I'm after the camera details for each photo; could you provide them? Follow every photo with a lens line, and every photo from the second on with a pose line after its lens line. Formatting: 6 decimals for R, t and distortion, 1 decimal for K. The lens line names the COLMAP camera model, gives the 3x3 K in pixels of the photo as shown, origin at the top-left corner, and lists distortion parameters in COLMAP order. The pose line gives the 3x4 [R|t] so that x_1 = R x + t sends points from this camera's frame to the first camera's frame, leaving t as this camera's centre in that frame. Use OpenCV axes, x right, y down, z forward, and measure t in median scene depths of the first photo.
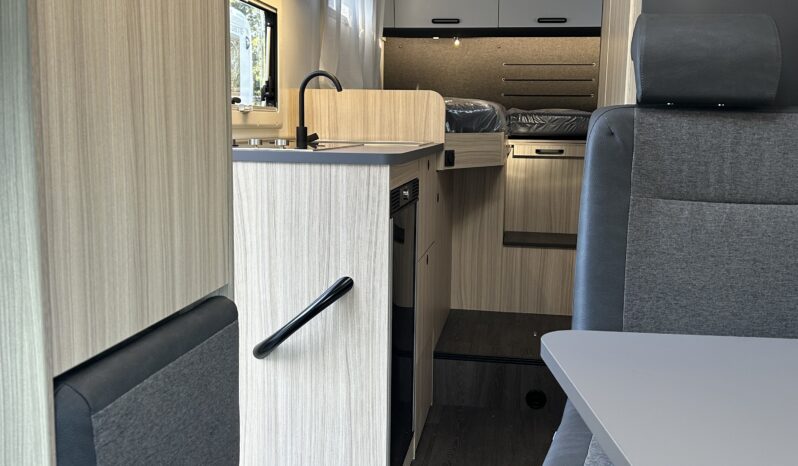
lens RADIAL K [[762.7, 0, 399.0], [0, 762.7, 233.0], [0, 0, 1]] dist [-0.000171, -0.007951]
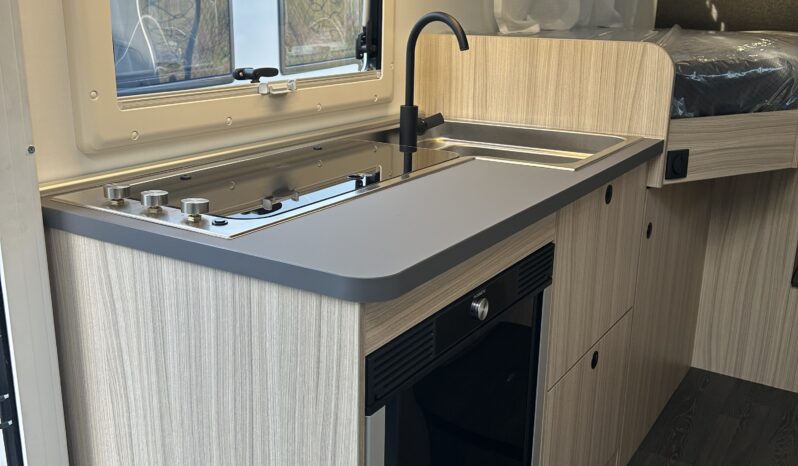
lens RADIAL K [[762.7, 0, 399.0], [0, 762.7, 233.0], [0, 0, 1]] dist [-0.000171, -0.007951]
pose [[0.912144, 0.110695, -0.394639, 0.114097], [-0.054357, 0.987005, 0.151215, -0.130569], [0.406249, -0.116479, 0.906308, 0.438602]]
